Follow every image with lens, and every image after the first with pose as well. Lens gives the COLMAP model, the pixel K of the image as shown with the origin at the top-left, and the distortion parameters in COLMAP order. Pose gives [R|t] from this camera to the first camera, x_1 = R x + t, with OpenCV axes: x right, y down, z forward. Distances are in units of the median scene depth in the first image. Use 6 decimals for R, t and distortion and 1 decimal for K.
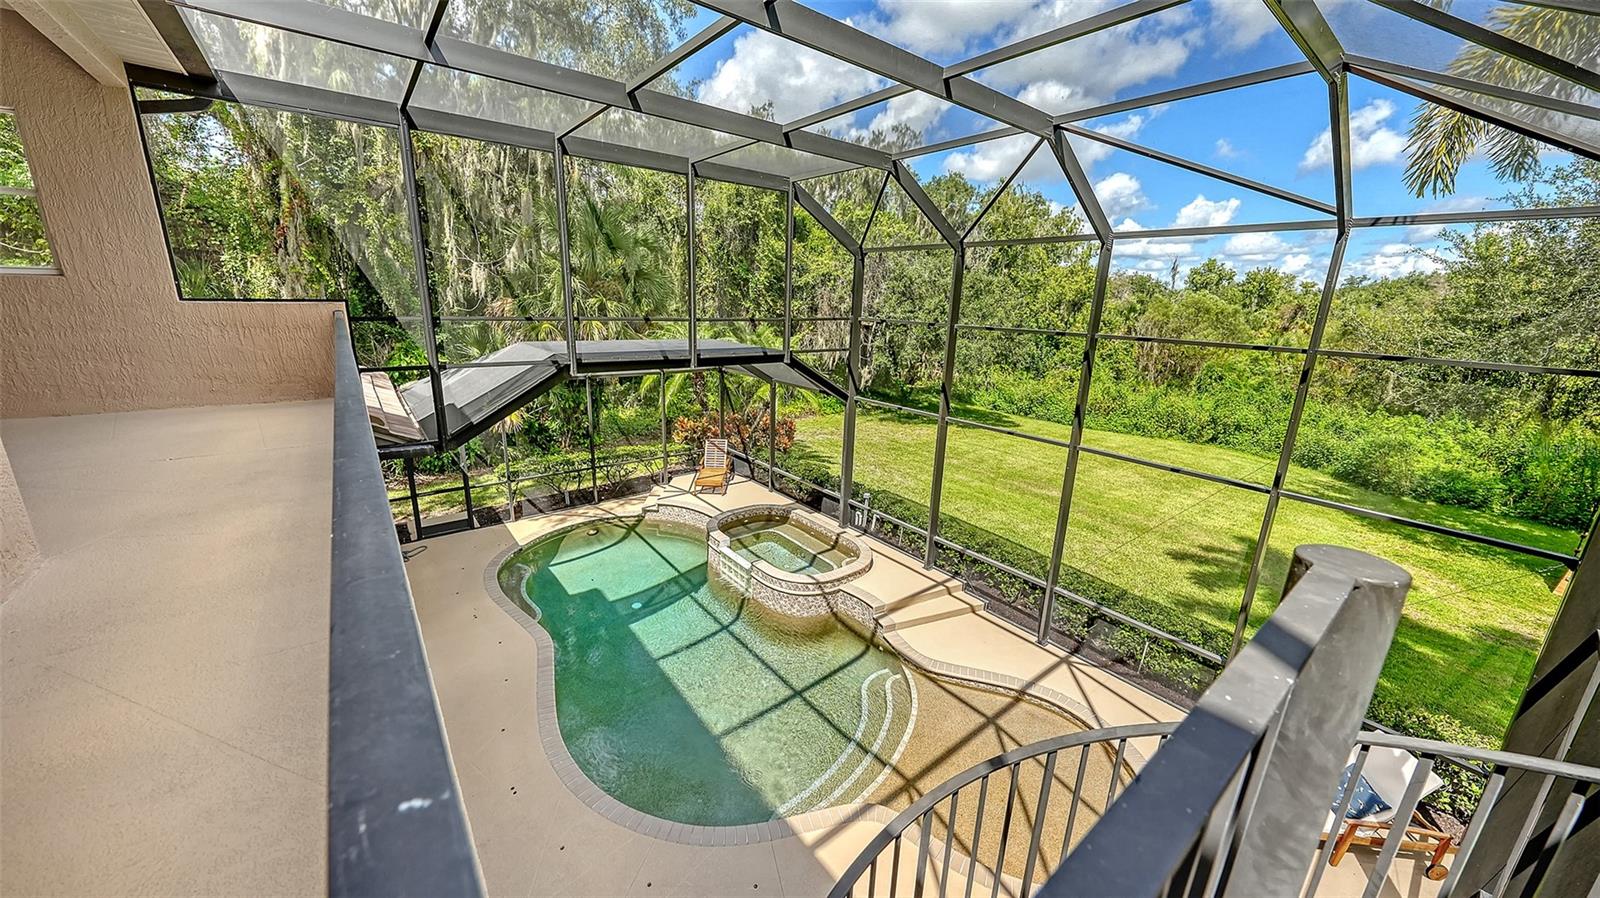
lens RADIAL K [[561.0, 0, 803.2], [0, 561.0, 447.0], [0, 0, 1]] dist [0.000067, -0.000601]
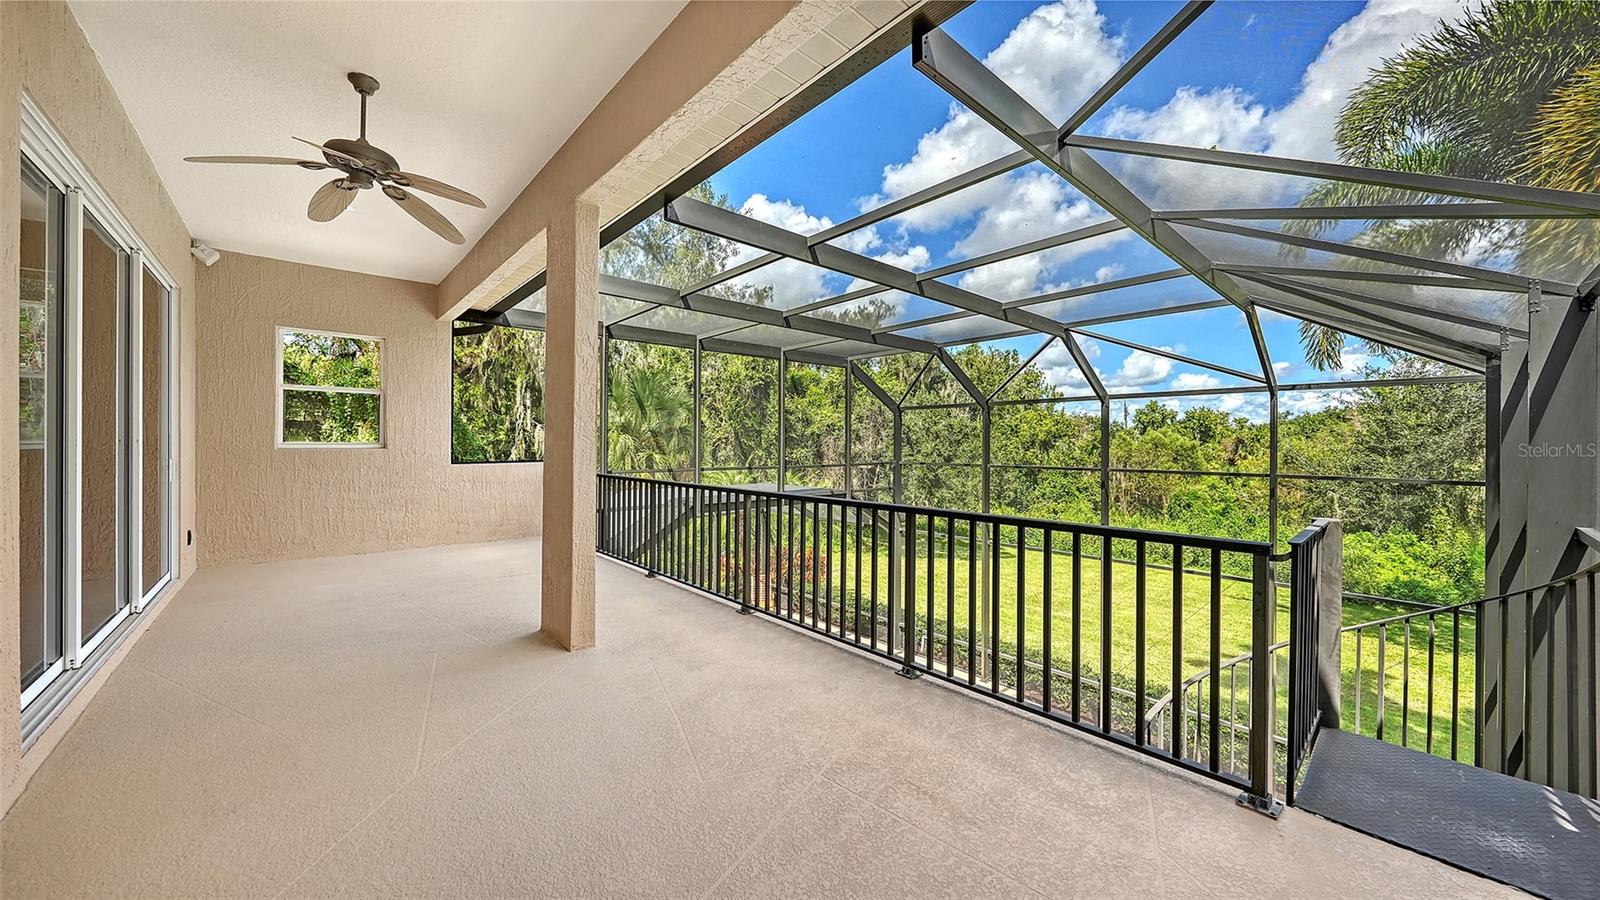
lens RADIAL K [[561.0, 0, 802.3], [0, 561.0, 447.8], [0, 0, 1]] dist [0.000067, -0.000601]
pose [[0.998328, -0.028765, 0.050131, -0.098700], [0.040432, 0.967378, -0.250091, 0.019584], [-0.041302, 0.251700, 0.966924, -0.094899]]
